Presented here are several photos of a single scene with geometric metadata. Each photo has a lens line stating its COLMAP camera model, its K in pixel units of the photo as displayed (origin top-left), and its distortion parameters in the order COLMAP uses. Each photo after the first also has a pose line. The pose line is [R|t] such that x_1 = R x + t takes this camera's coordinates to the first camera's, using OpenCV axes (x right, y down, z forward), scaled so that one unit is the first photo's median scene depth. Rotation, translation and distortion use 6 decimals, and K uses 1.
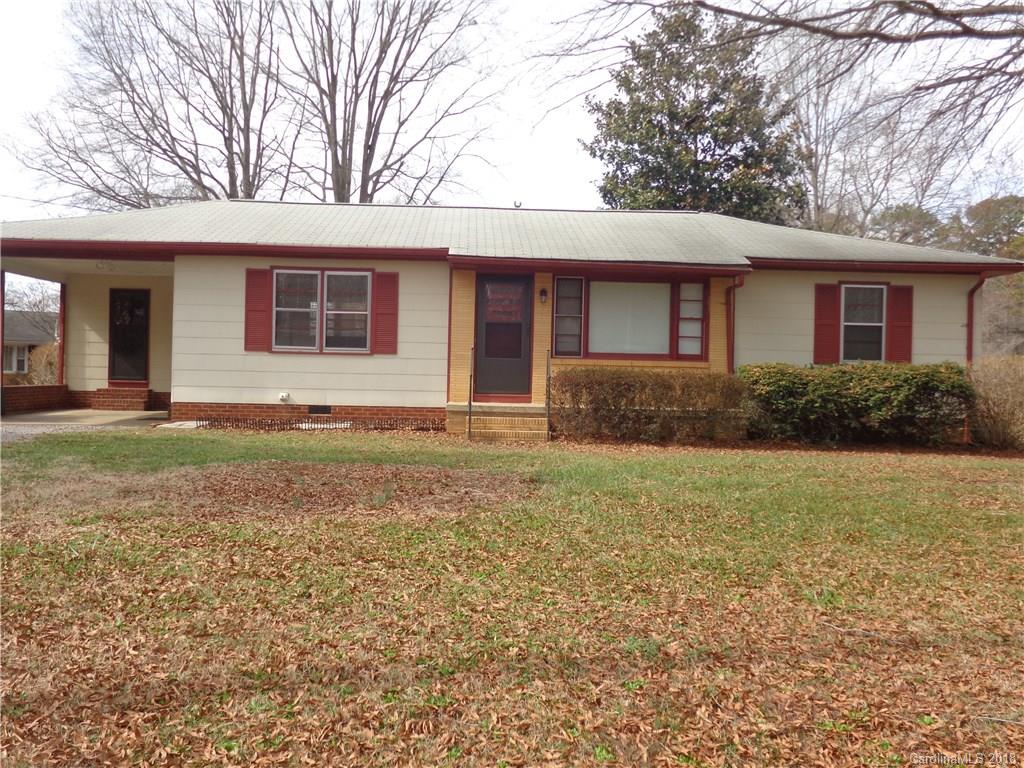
lens RADIAL K [[1012.9, 0, 512.0], [0, 1012.9, 384.0], [0, 0, 1]] dist [-0.007913, -0.000078]
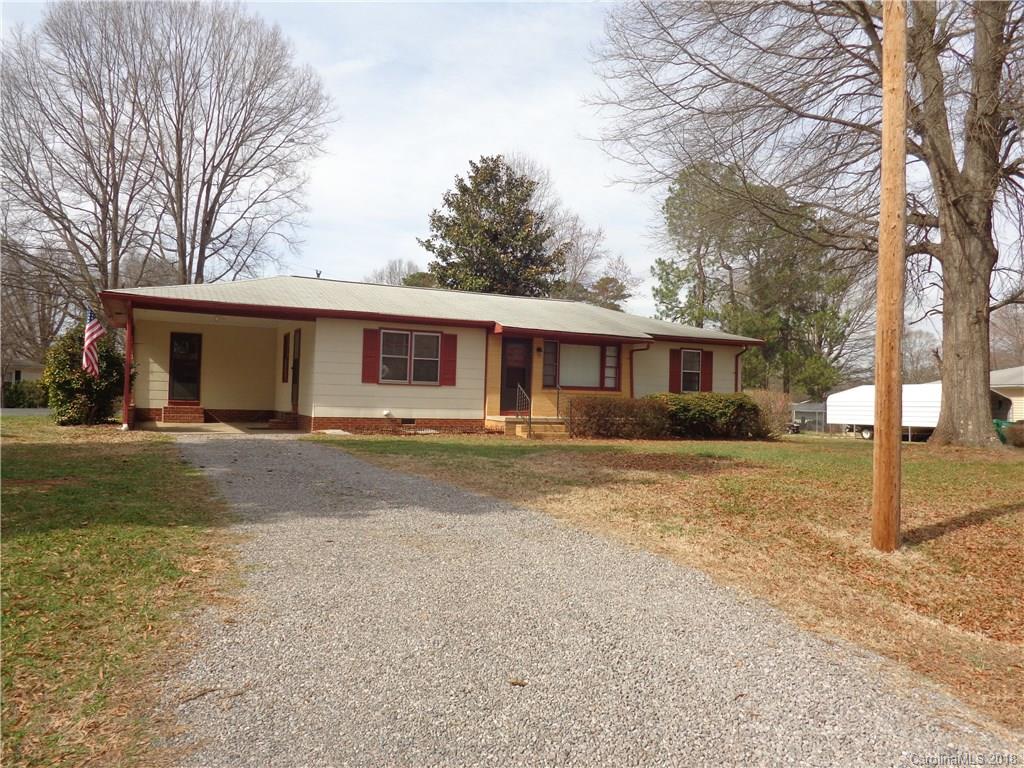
lens RADIAL K [[743.2, 0, 502.9], [0, 743.2, 382.9], [0, 0, 1]] dist [-0.031002, -0.002204]
pose [[0.918395, 0.010537, 0.395525, -0.504425], [-0.001789, 0.999746, -0.022480, -0.007768], [-0.395661, 0.019938, 0.918180, -0.099022]]
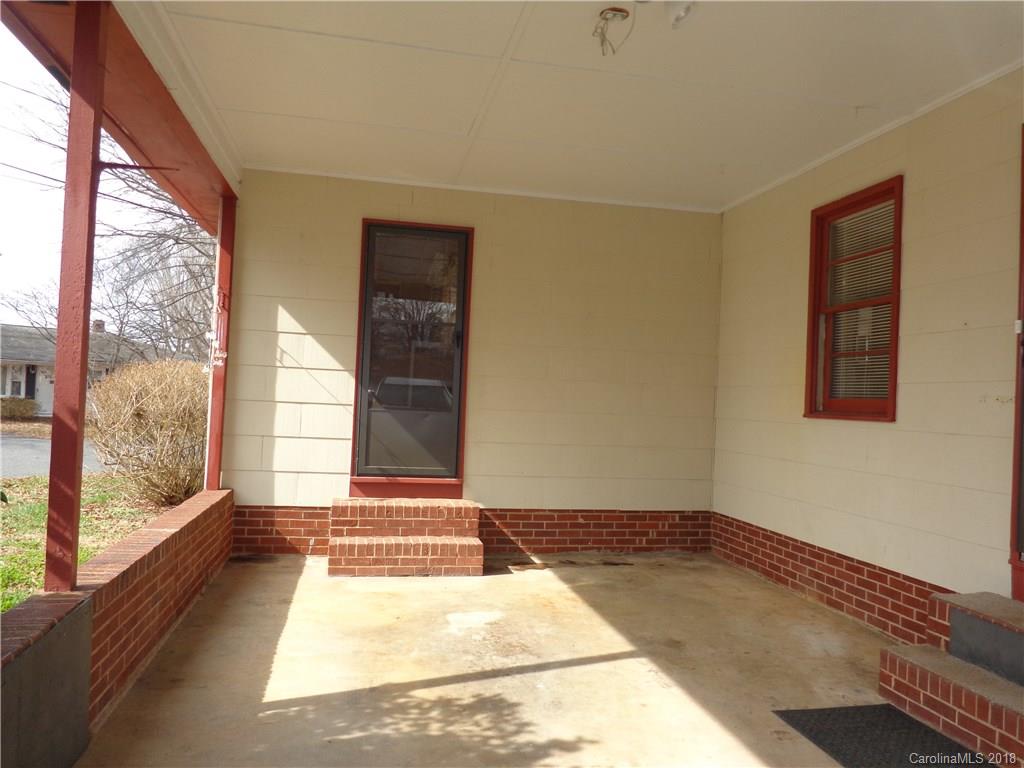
lens RADIAL K [[743.2, 0, 502.9], [0, 743.2, 382.9], [0, 0, 1]] dist [-0.031002, -0.002204]
pose [[0.988201, 0.024751, 0.151147, -0.514115], [-0.020795, 0.999400, -0.027694, -0.040219], [-0.151742, 0.024224, 0.988123, 0.977580]]
